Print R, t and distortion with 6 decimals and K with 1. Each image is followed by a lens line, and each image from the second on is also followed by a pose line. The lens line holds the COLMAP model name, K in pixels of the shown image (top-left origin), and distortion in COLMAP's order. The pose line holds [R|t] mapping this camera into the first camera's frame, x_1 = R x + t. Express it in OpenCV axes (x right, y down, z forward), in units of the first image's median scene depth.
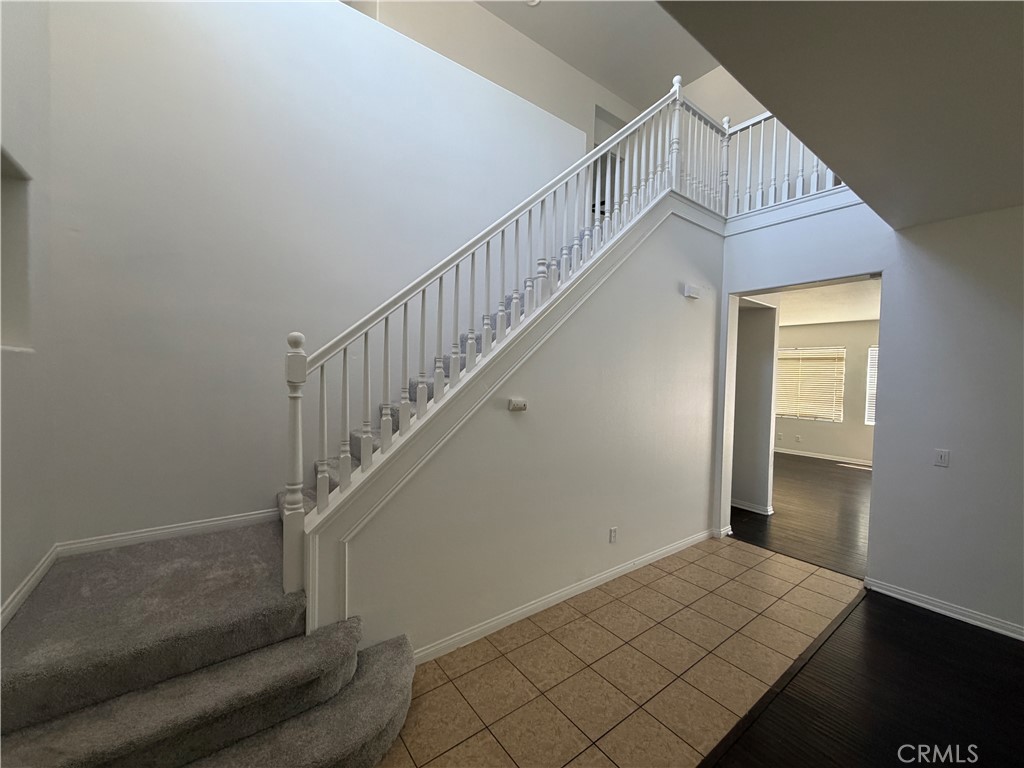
lens RADIAL K [[409.6, 0, 510.3], [0, 409.6, 385.7], [0, 0, 1]] dist [0.002349, -0.000123]
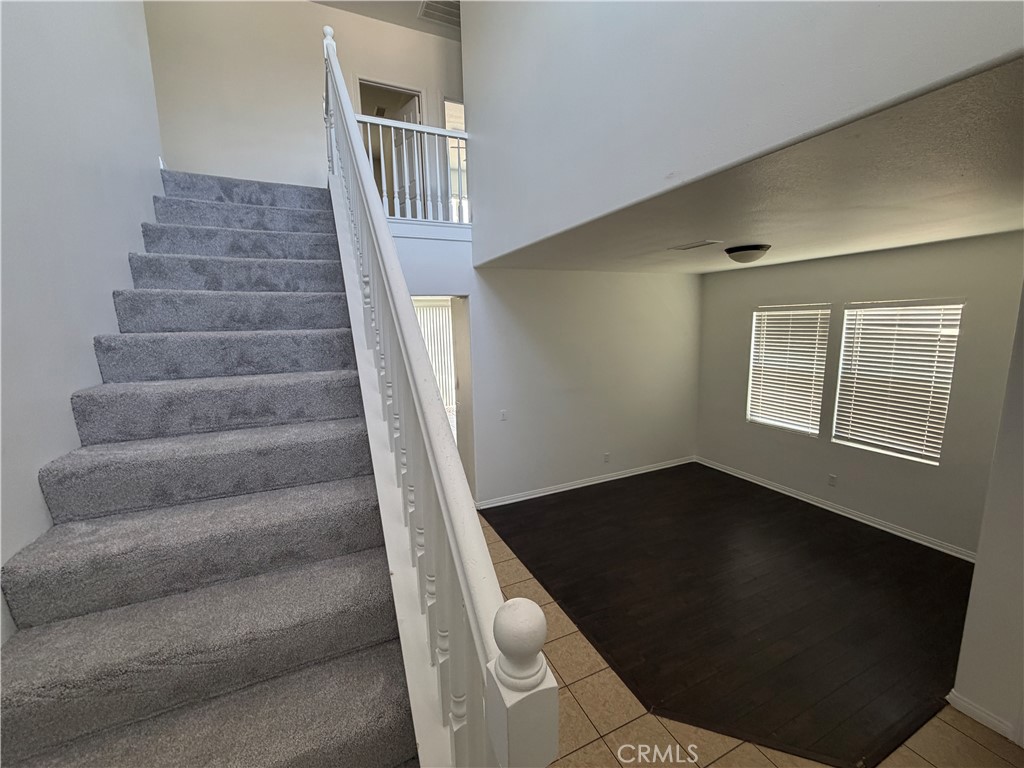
lens RADIAL K [[409.6, 0, 511.9], [0, 409.6, 382.3], [0, 0, 1]] dist [0.002349, -0.000123]
pose [[0.212175, -0.169106, 0.962489, -0.492625], [0.060264, 0.985303, 0.159829, -0.208880], [-0.975372, 0.024091, 0.219248, 0.577504]]
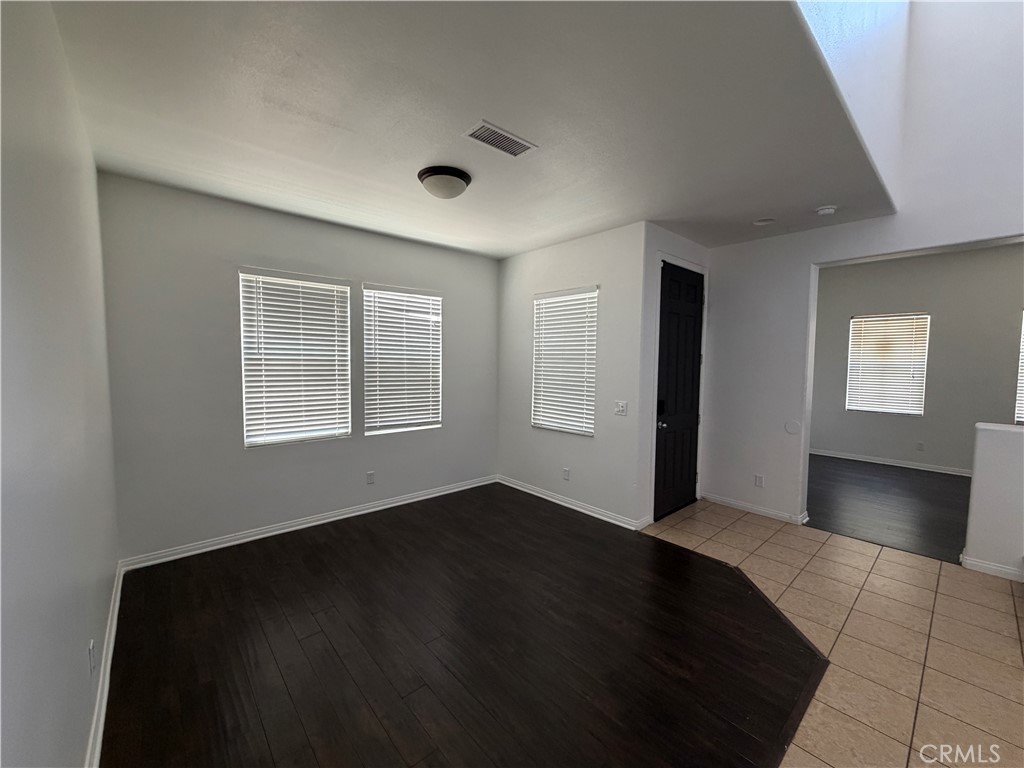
lens RADIAL K [[409.6, 0, 506.9], [0, 409.6, 384.2], [0, 0, 1]] dist [0.002349, -0.000123]
pose [[-0.996815, -0.028263, -0.074574, 0.802244], [-0.035120, 0.995111, 0.092308, 0.006413], [0.071601, 0.094633, -0.992934, 1.125294]]
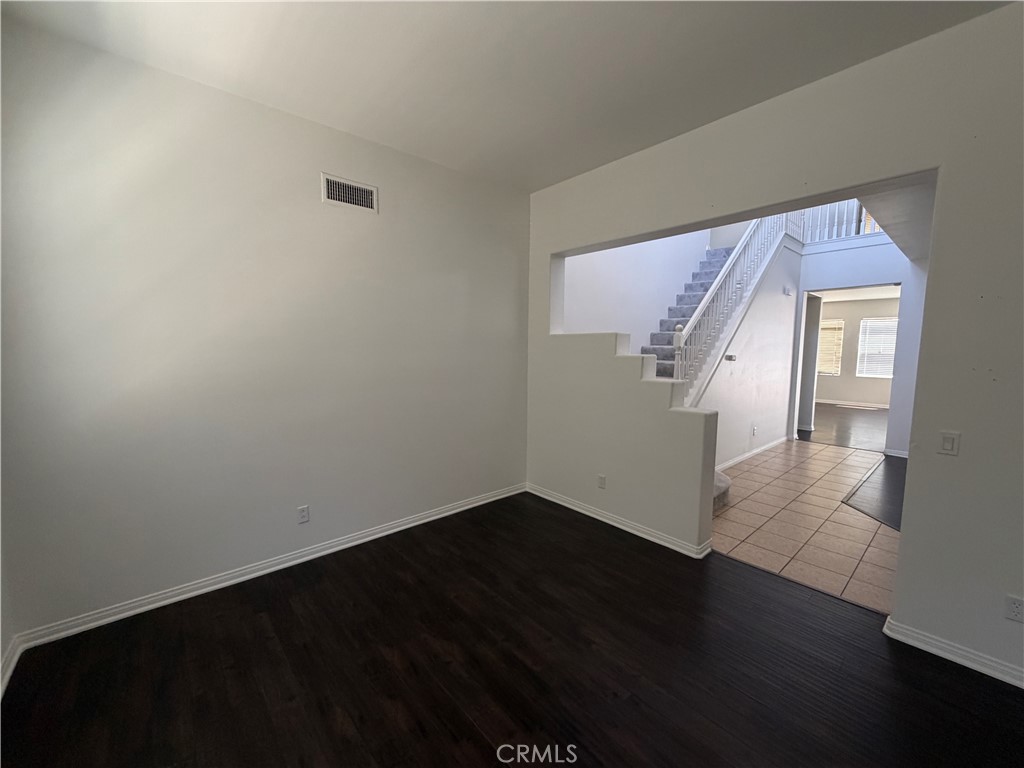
lens RADIAL K [[409.6, 0, 520.4], [0, 409.6, 388.4], [0, 0, 1]] dist [0.002349, -0.000123]
pose [[0.995168, -0.030754, 0.093243, -1.007435], [0.023464, 0.996654, 0.078292, 0.006885], [-0.095339, -0.075726, 0.992560, -0.718079]]
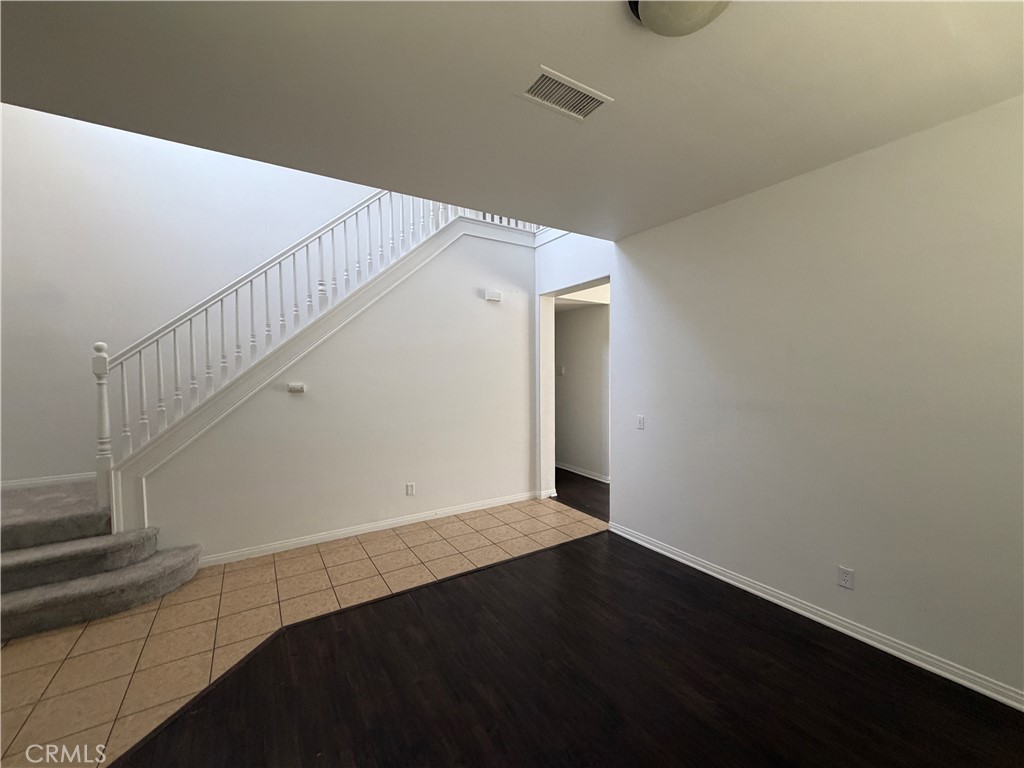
lens RADIAL K [[409.6, 0, 509.1], [0, 409.6, 384.7], [0, 0, 1]] dist [0.002349, -0.000123]
pose [[0.996216, -0.028288, -0.082174, 0.725976], [0.028428, 0.999596, 0.000542, 0.047425], [0.082126, -0.002876, 0.996618, -0.276722]]
